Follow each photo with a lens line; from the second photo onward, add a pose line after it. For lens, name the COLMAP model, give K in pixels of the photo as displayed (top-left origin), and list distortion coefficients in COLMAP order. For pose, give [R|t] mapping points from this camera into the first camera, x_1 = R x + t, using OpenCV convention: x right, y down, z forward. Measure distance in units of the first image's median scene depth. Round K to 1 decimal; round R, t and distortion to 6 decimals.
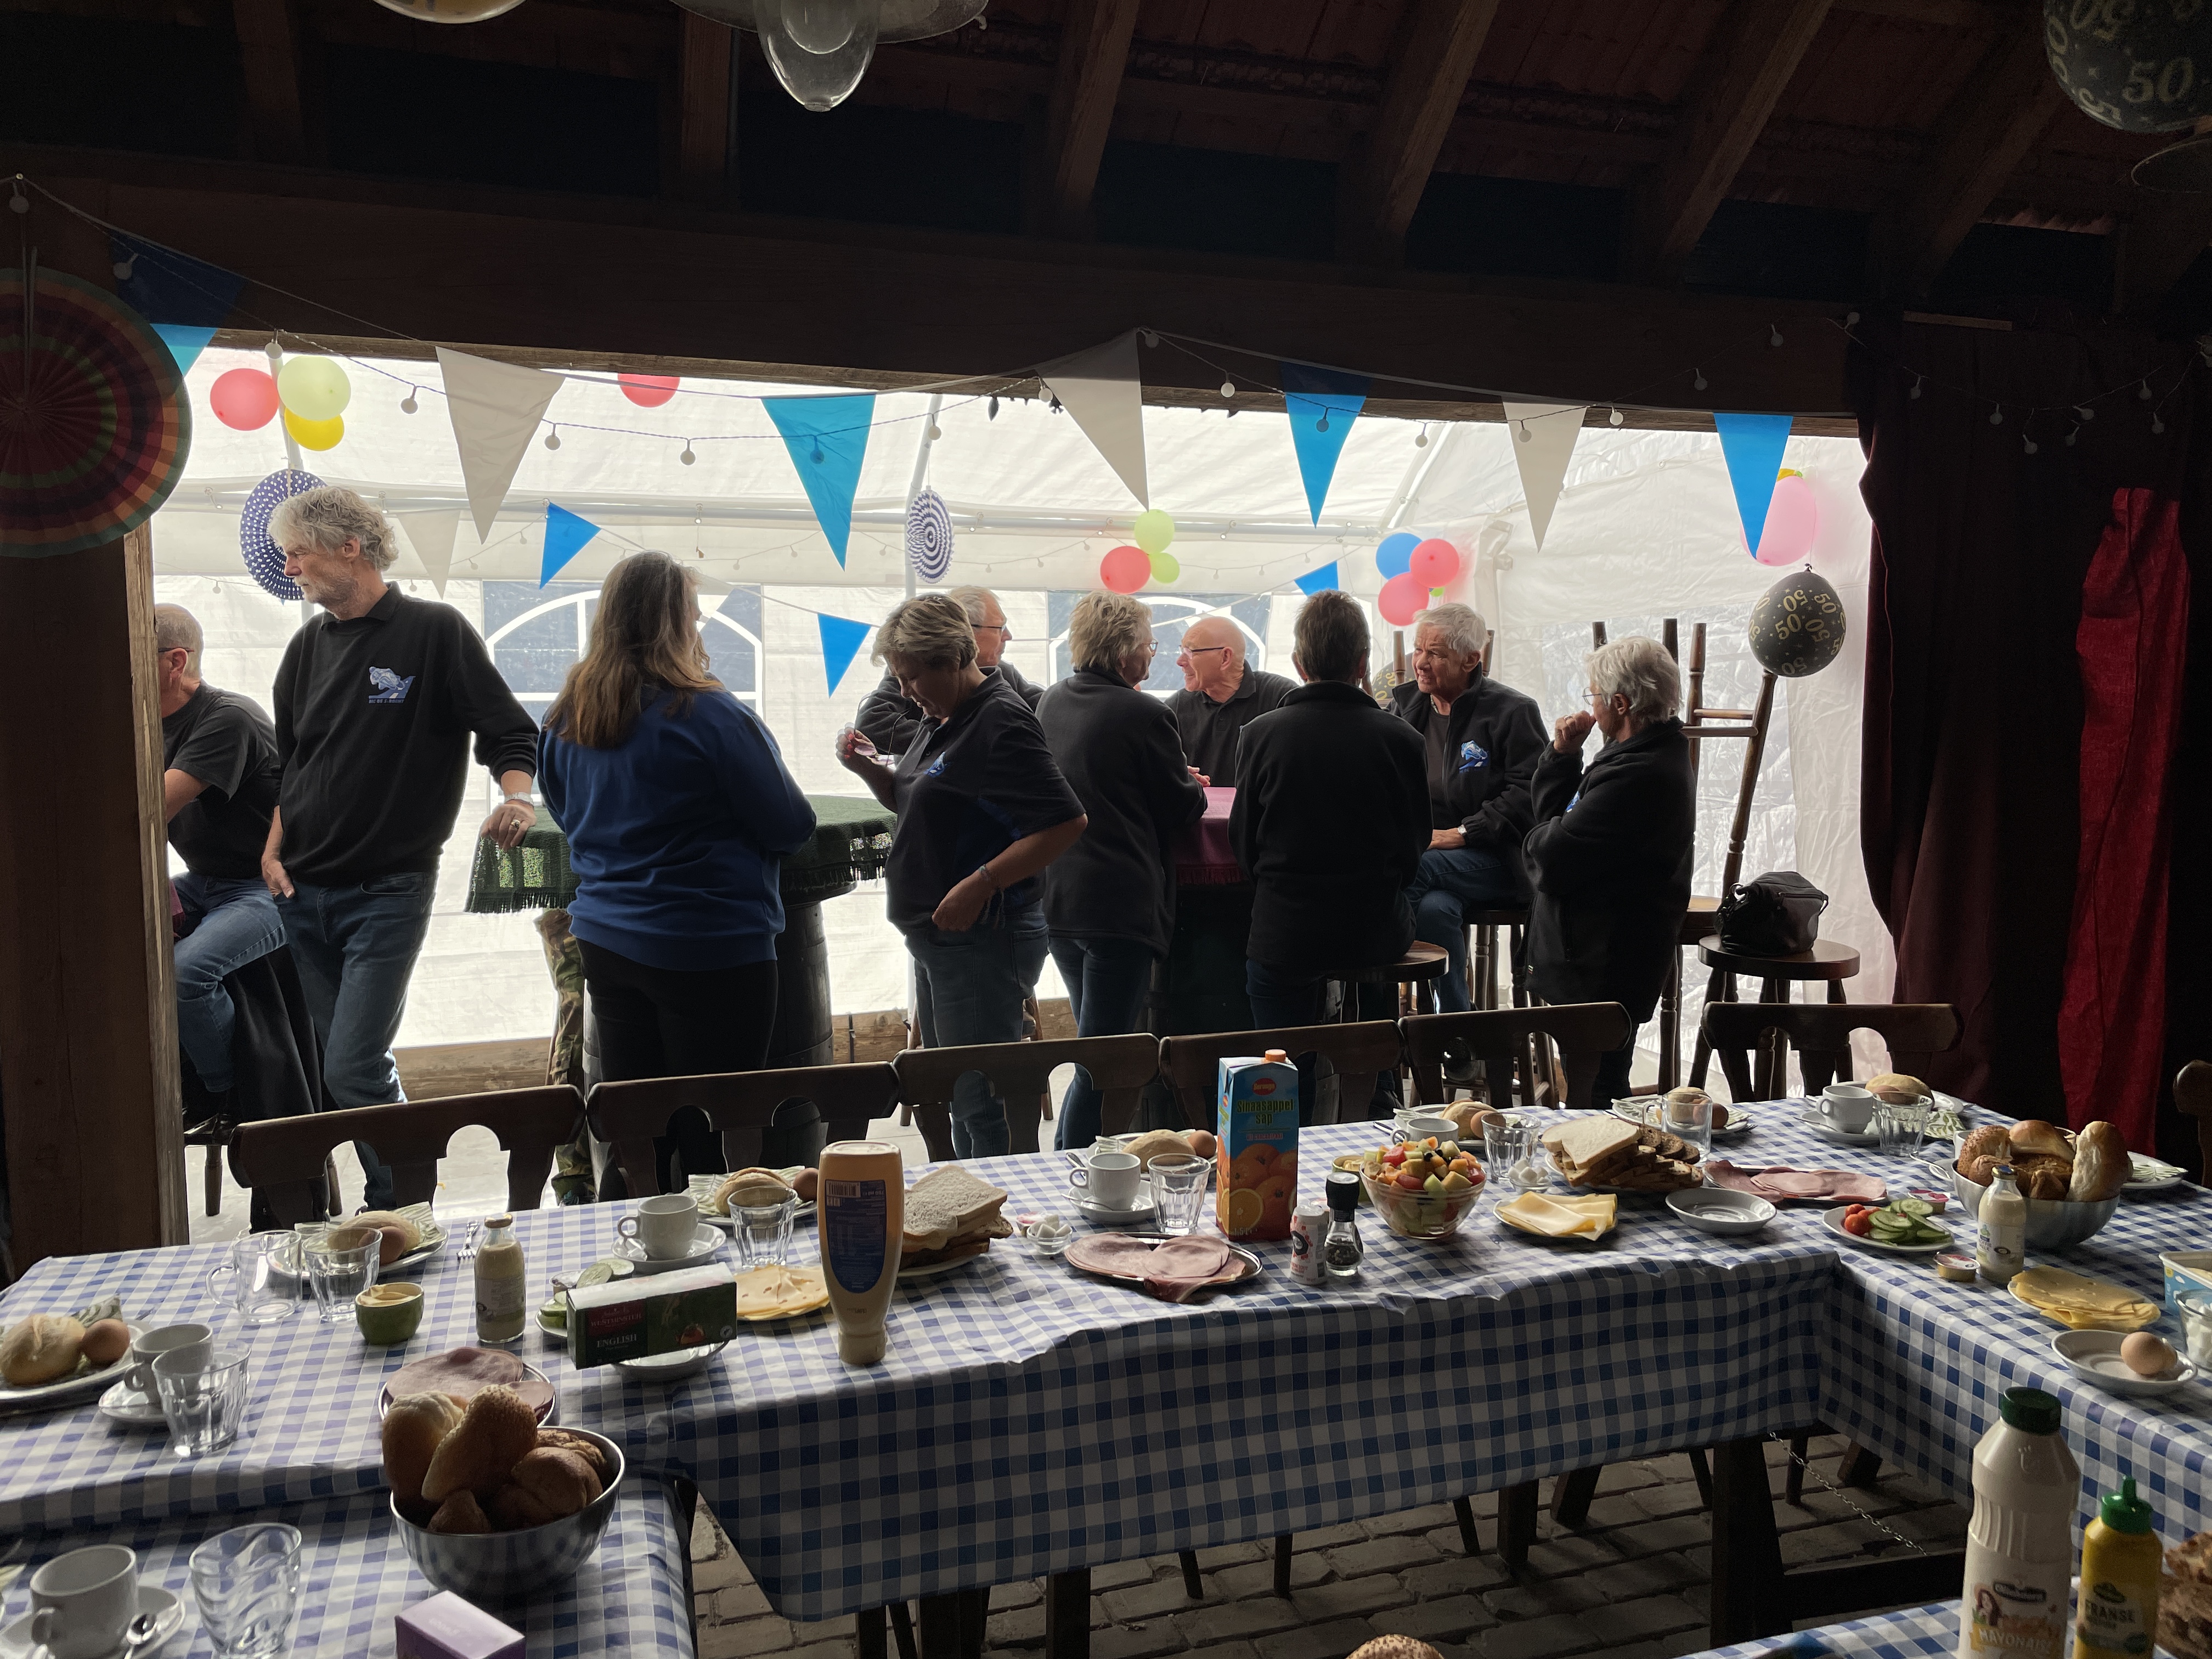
lens RADIAL K [[1689.3, 0, 1115.5], [0, 1689.3, 830.4], [0, 0, 1]] dist [0.081808, -0.120394]
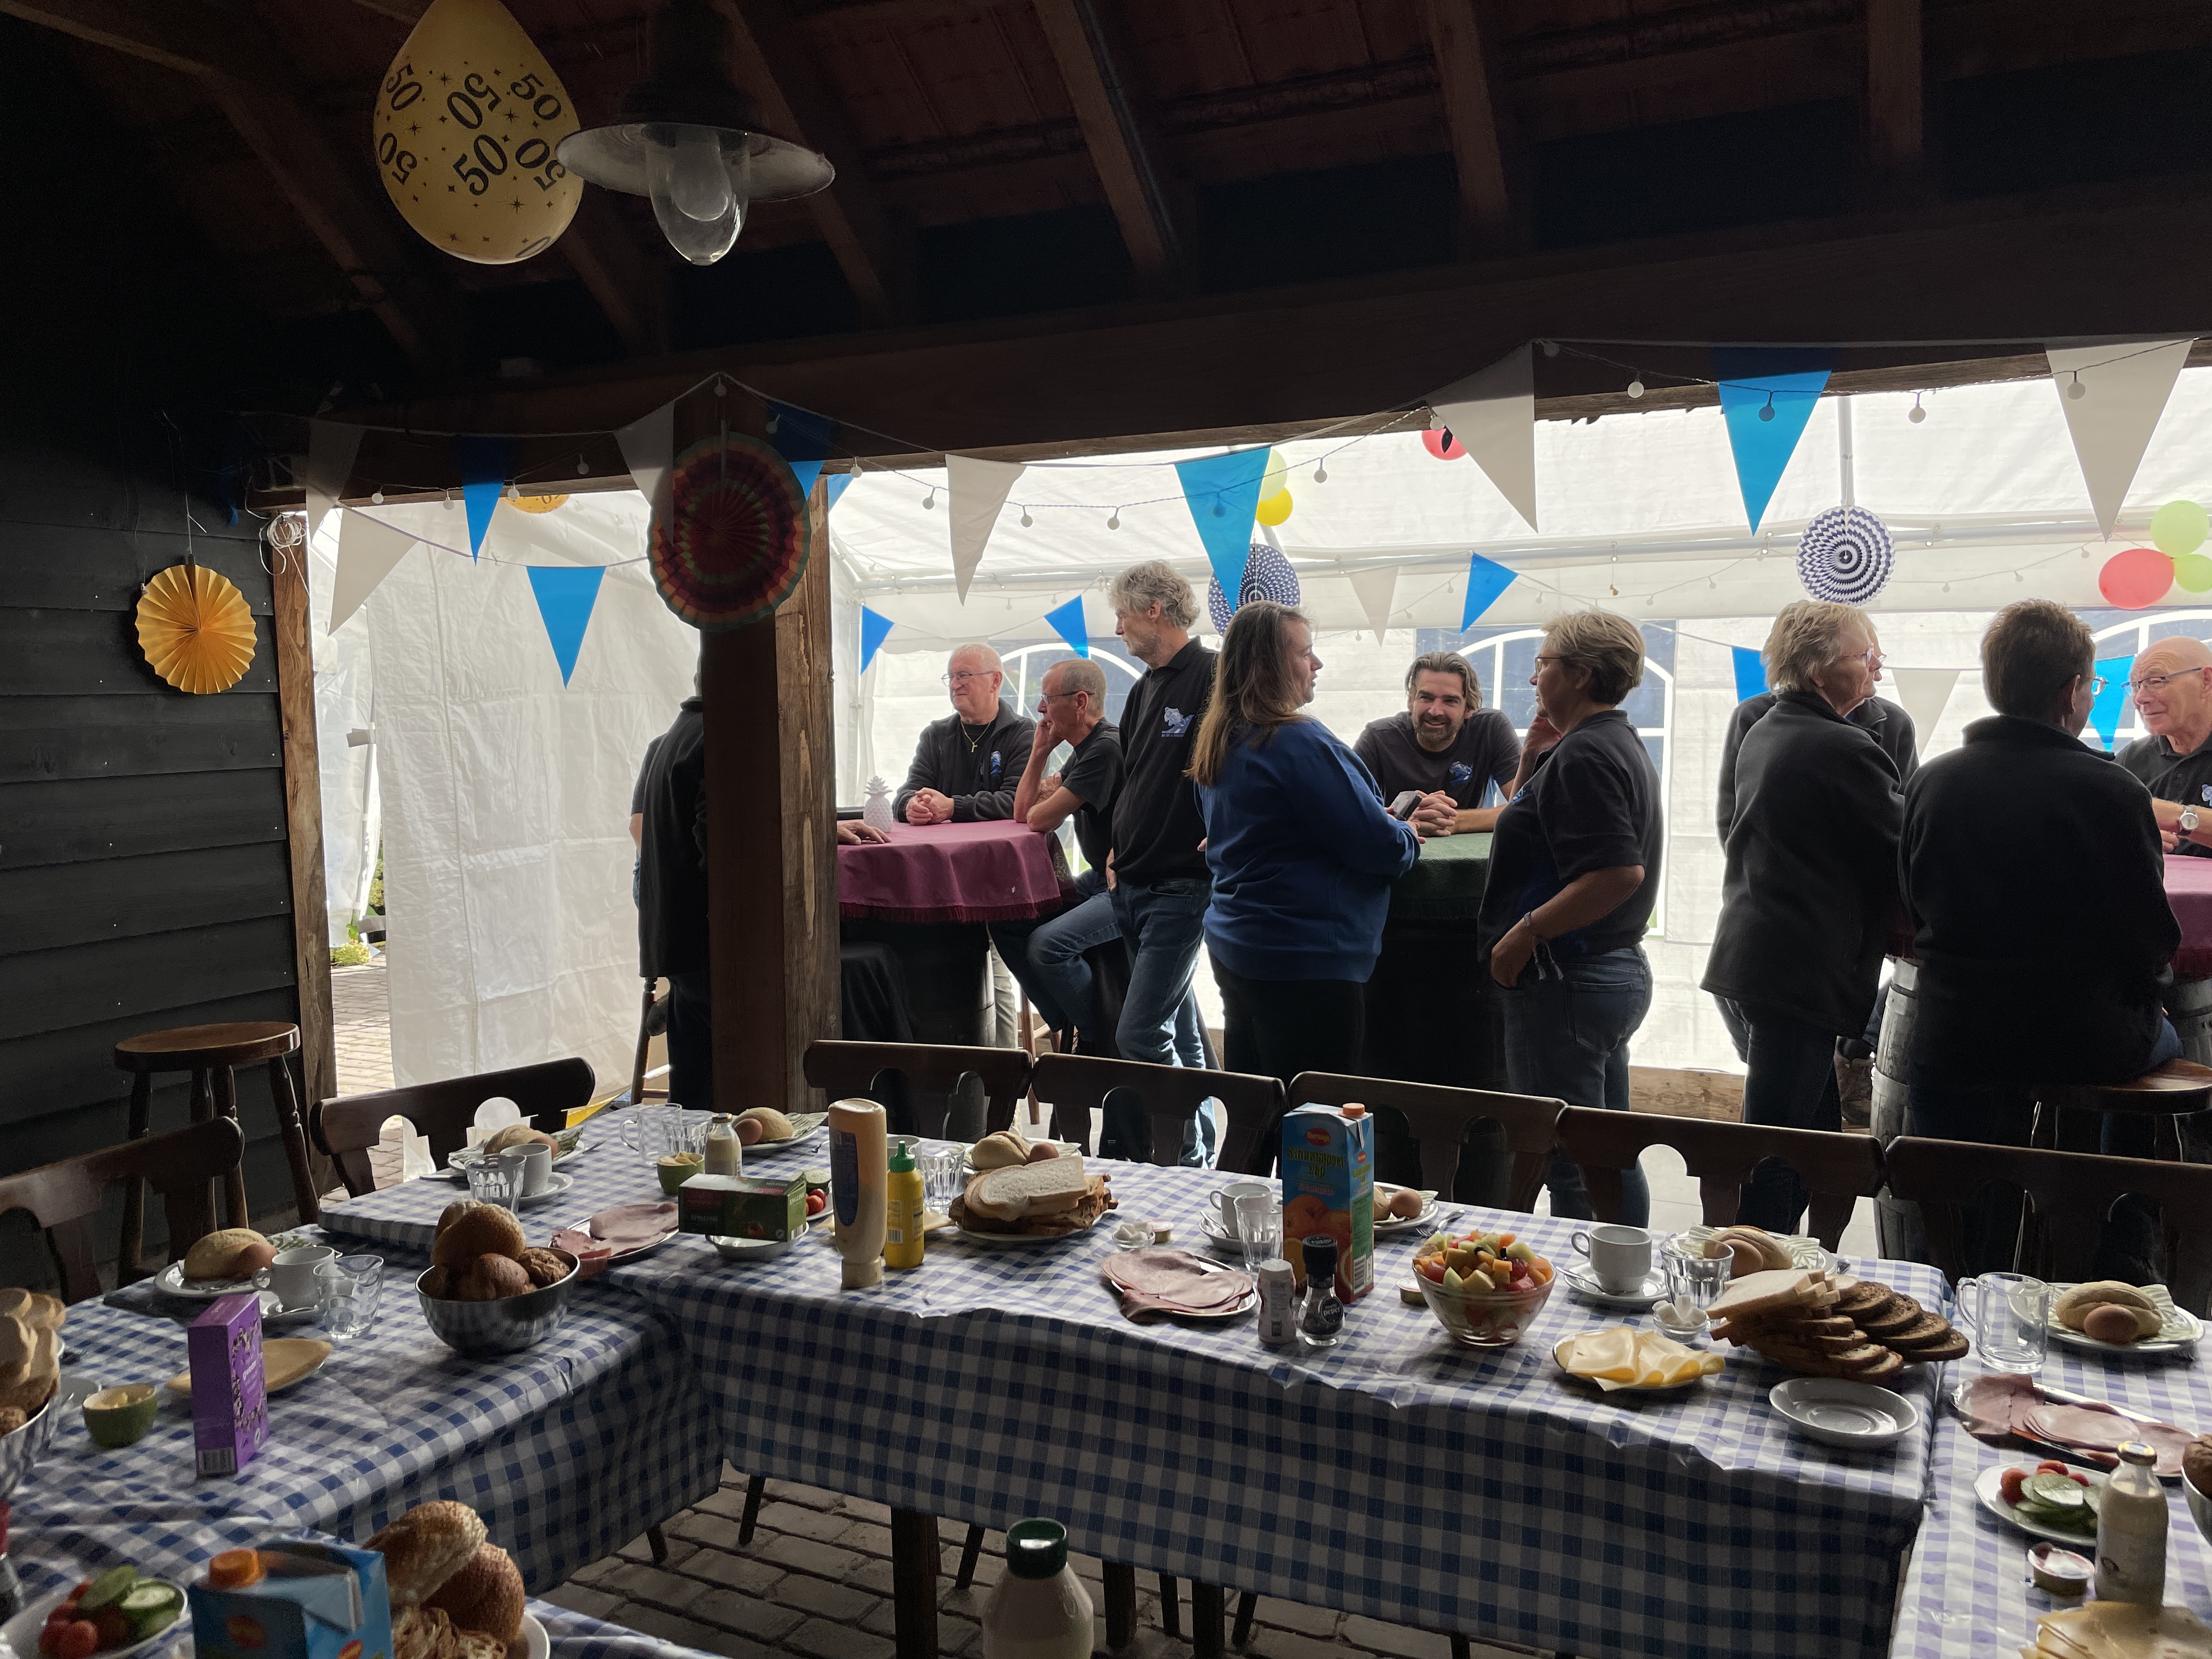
lens RADIAL K [[1689.3, 0, 1142.6], [0, 1689.3, 839.6], [0, 0, 1]] dist [0.081808, -0.120394]
pose [[0.702962, 0.051054, -0.709393, 0.518892], [-0.063472, 0.997944, 0.008924, -0.014103], [0.708390, 0.038754, 0.704757, 0.186072]]
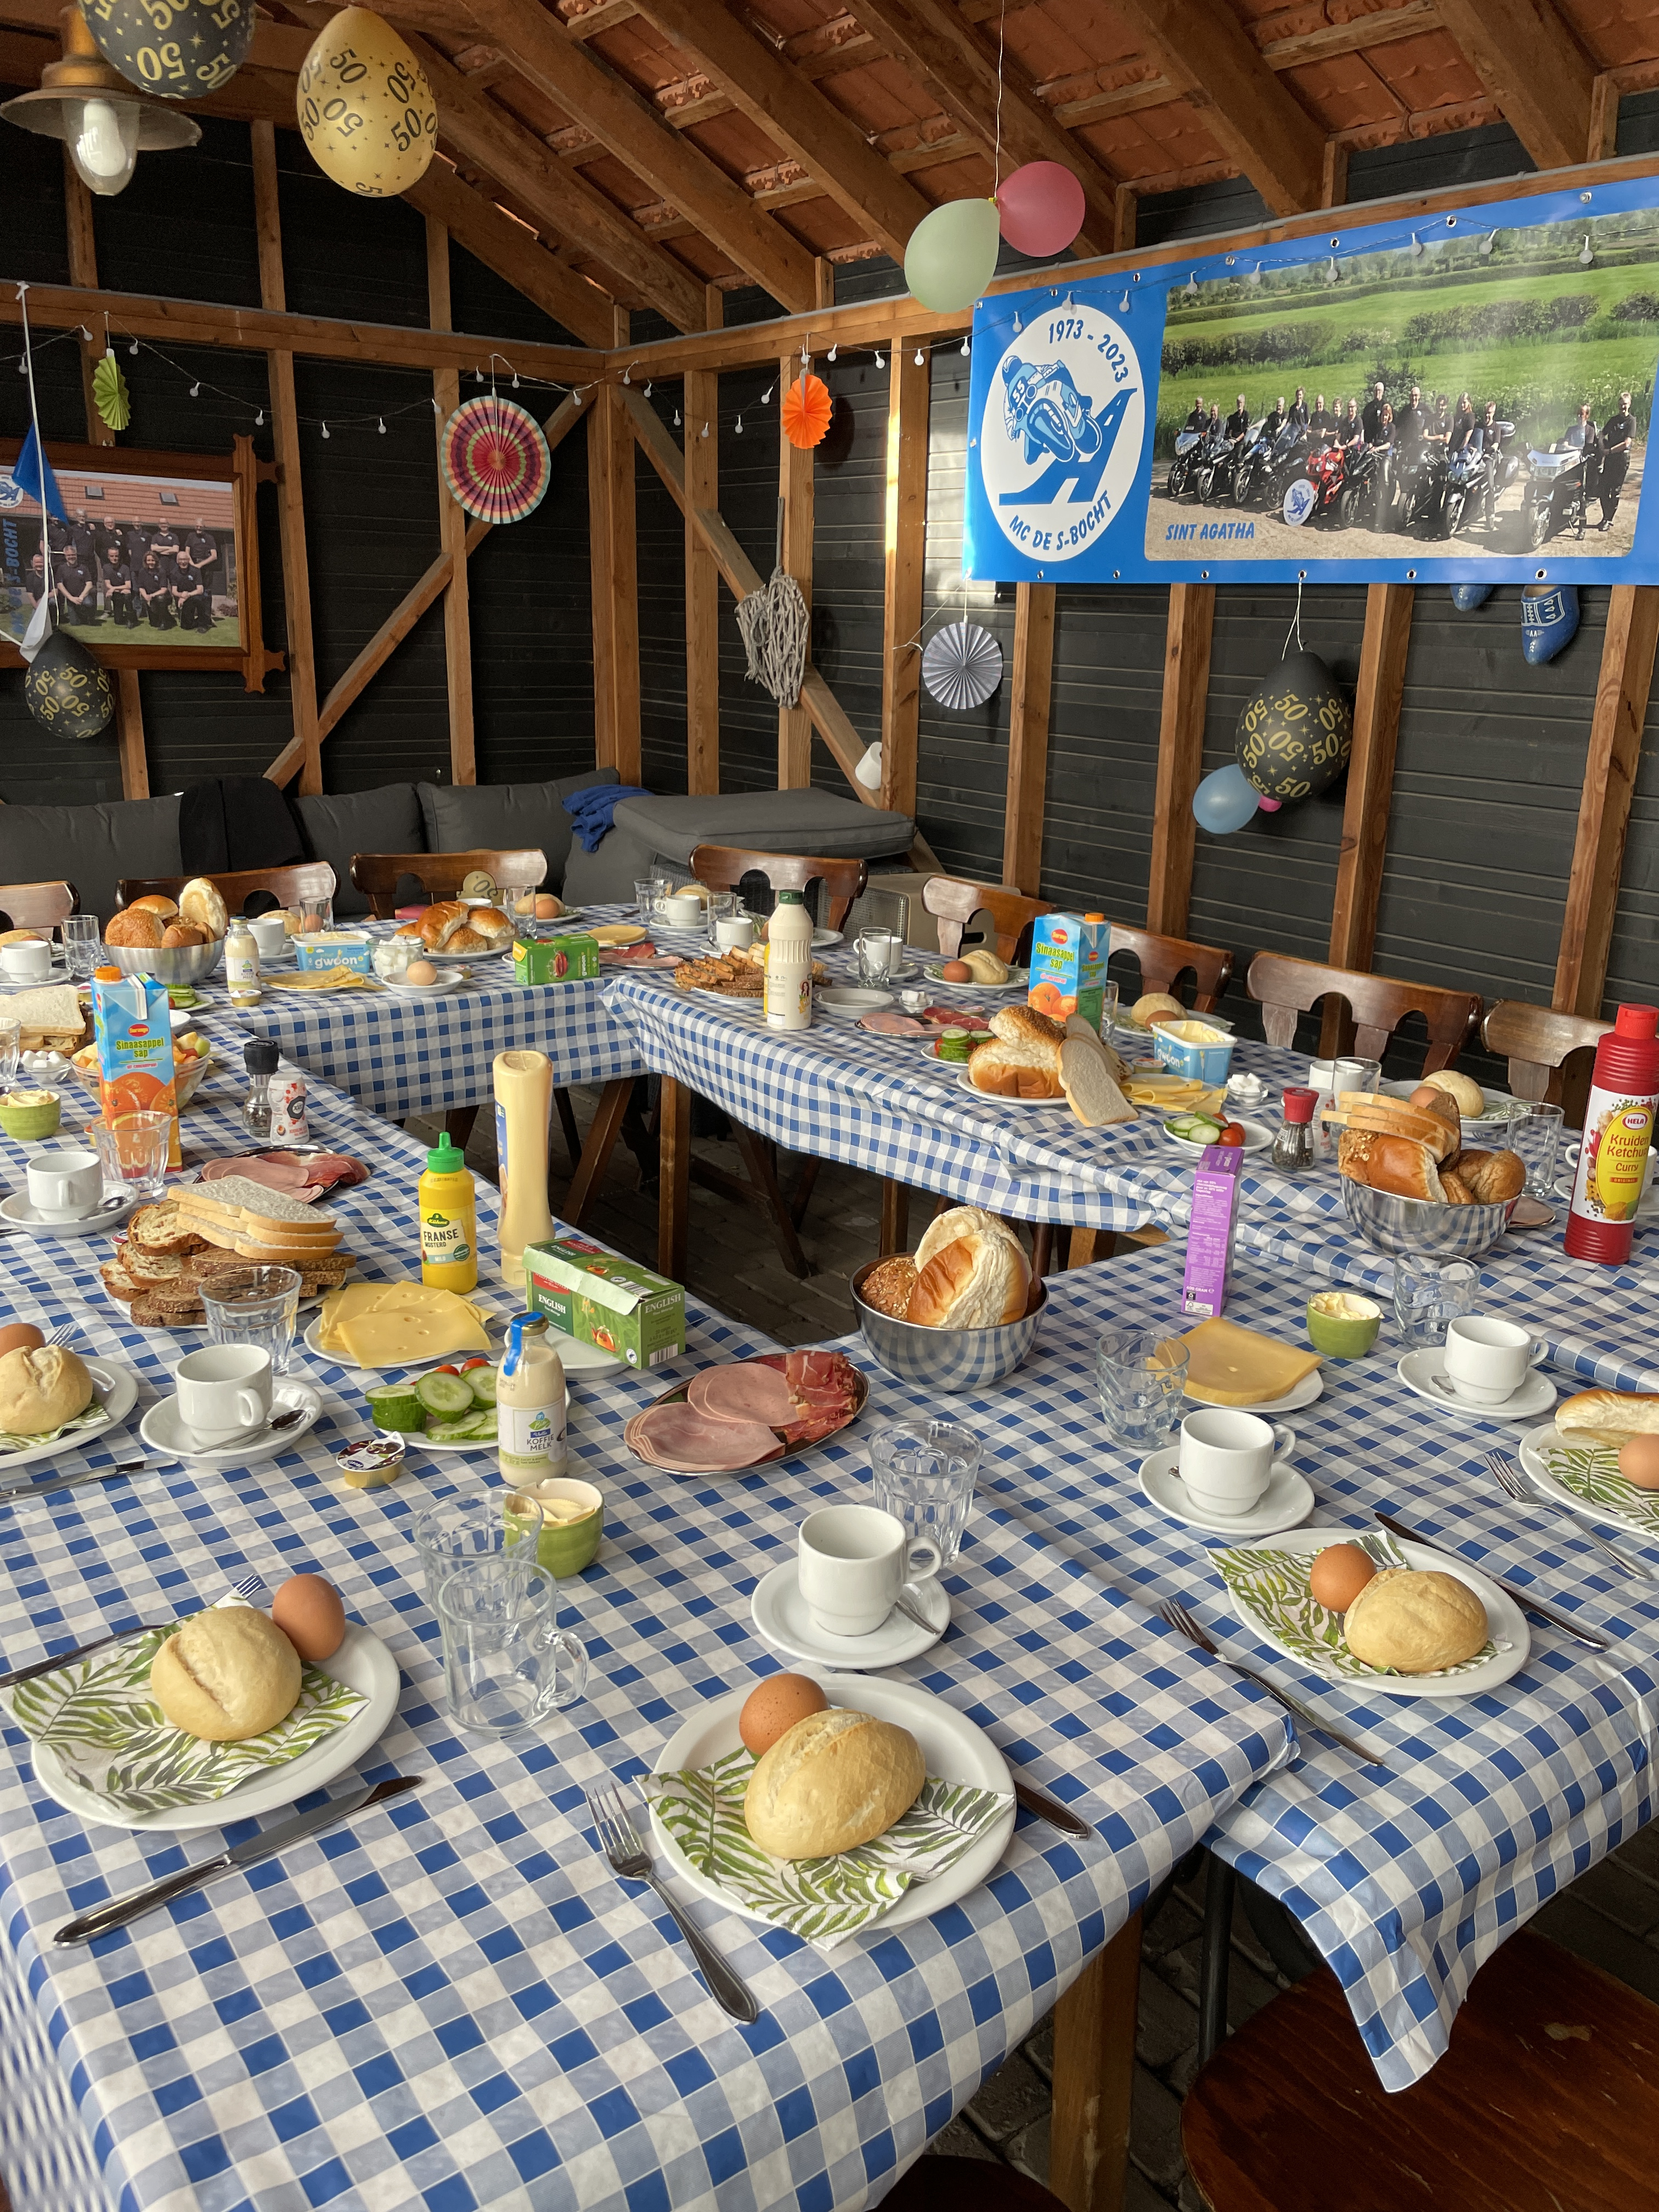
lens RADIAL K [[1689.3, 0, 859.3], [0, 1689.3, 1092.1], [0, 0, 1]] dist [0.081808, -0.120394]
pose [[-0.309434, -0.279052, 0.909055, -0.634781], [0.086950, 0.943665, 0.319274, -0.038779], [-0.946937, 0.177837, -0.267739, 0.669799]]
